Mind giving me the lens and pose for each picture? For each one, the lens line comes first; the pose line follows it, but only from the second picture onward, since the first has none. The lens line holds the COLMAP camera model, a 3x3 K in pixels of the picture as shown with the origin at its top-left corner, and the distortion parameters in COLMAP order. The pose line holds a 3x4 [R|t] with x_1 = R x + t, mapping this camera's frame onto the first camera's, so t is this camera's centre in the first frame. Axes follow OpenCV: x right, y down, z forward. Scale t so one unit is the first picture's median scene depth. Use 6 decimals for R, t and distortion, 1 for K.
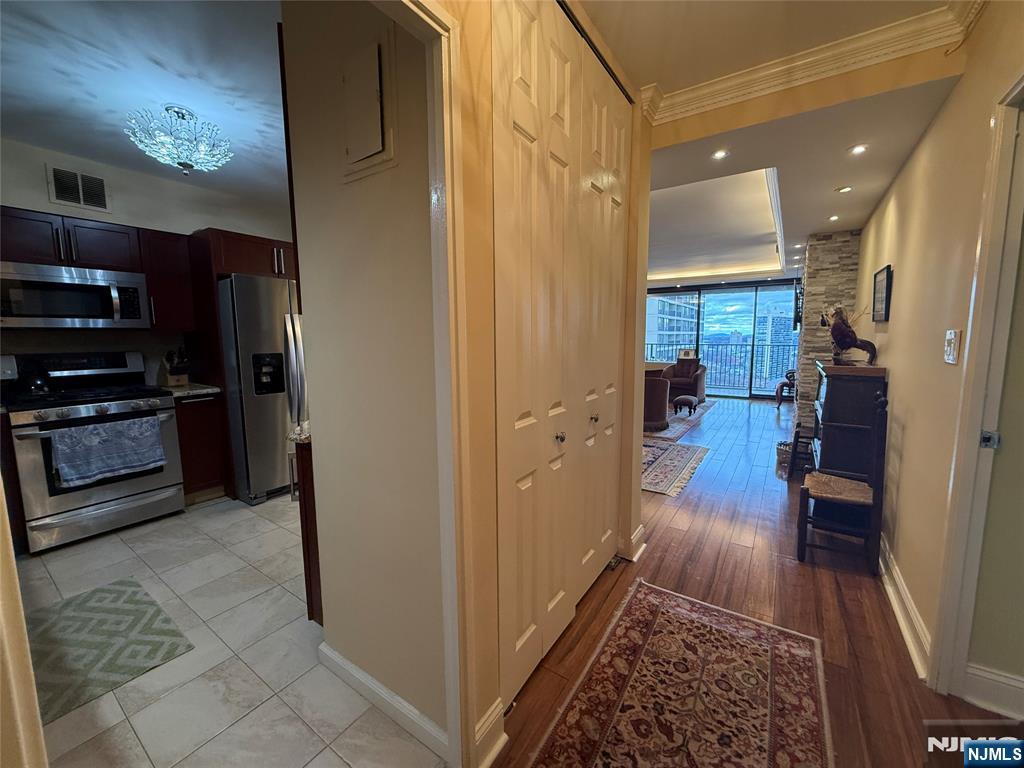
lens RADIAL K [[407.1, 0, 509.6], [0, 407.1, 382.2], [0, 0, 1]] dist [0.001975, -0.000480]
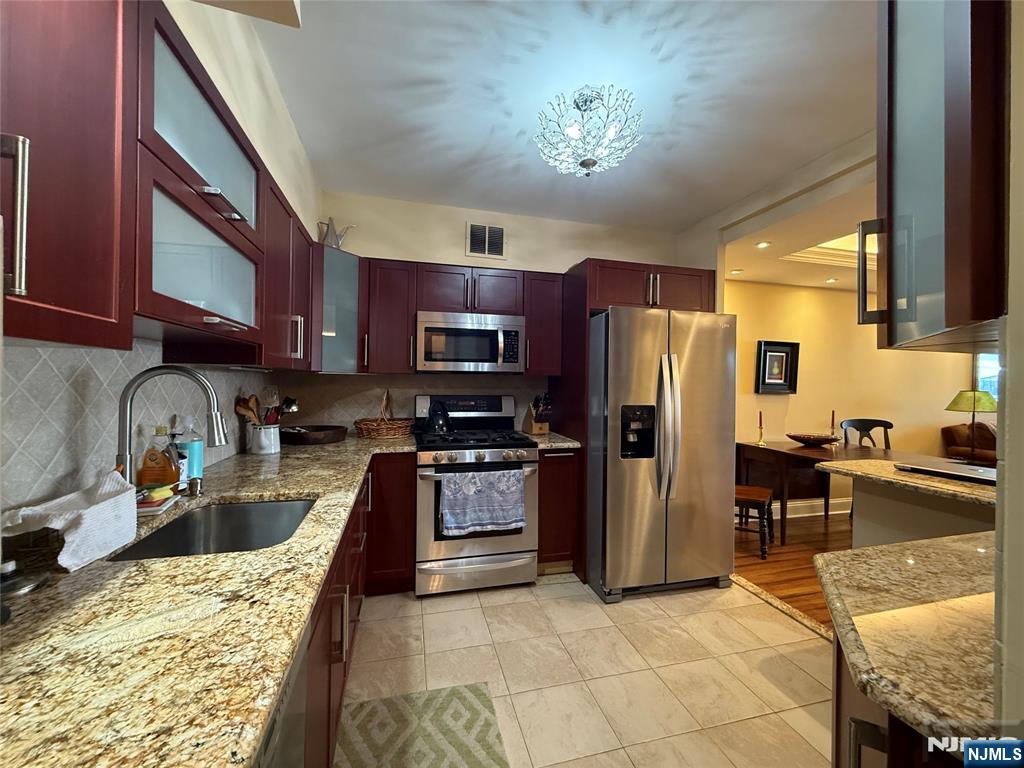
lens RADIAL K [[407.1, 0, 508.0], [0, 407.1, 381.7], [0, 0, 1]] dist [0.001975, -0.000480]
pose [[0.750325, 0.019070, -0.660794, -0.318229], [-0.094428, 0.992426, -0.078581, -0.036812], [0.654291, 0.121359, 0.746442, 0.303618]]
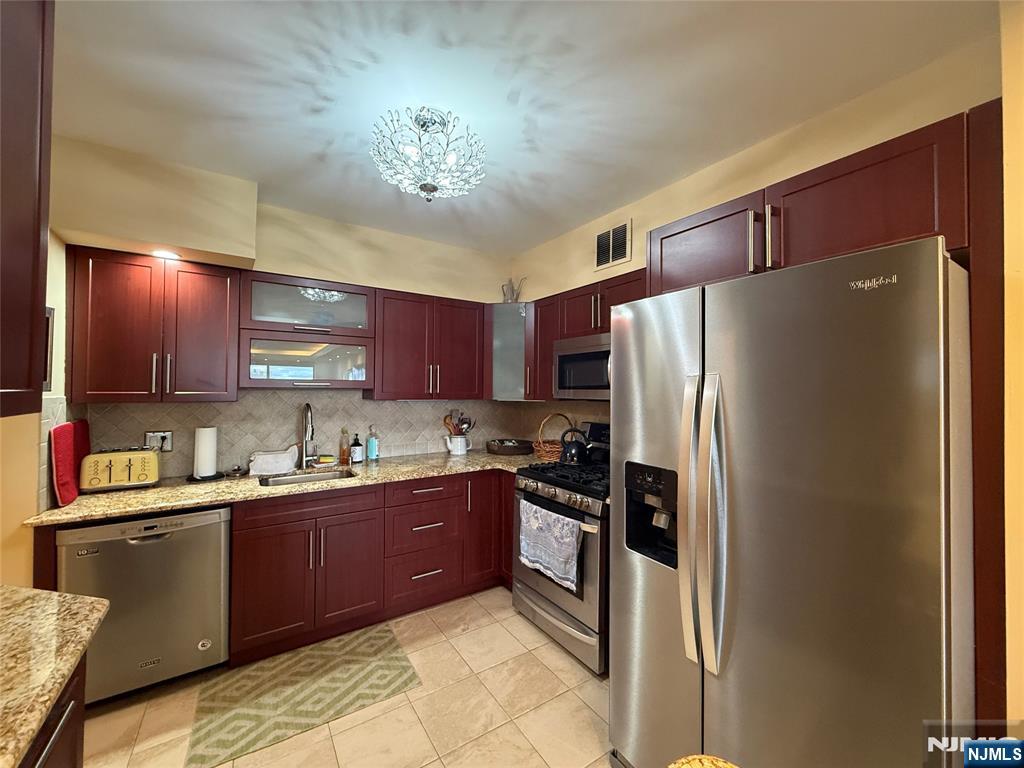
lens RADIAL K [[407.1, 0, 514.5], [0, 407.1, 382.6], [0, 0, 1]] dist [0.001975, -0.000480]
pose [[-0.377804, -0.007887, -0.925852, -0.146820], [-0.106258, 0.993726, 0.034895, -0.187874], [0.919768, 0.111563, -0.376272, 1.195902]]
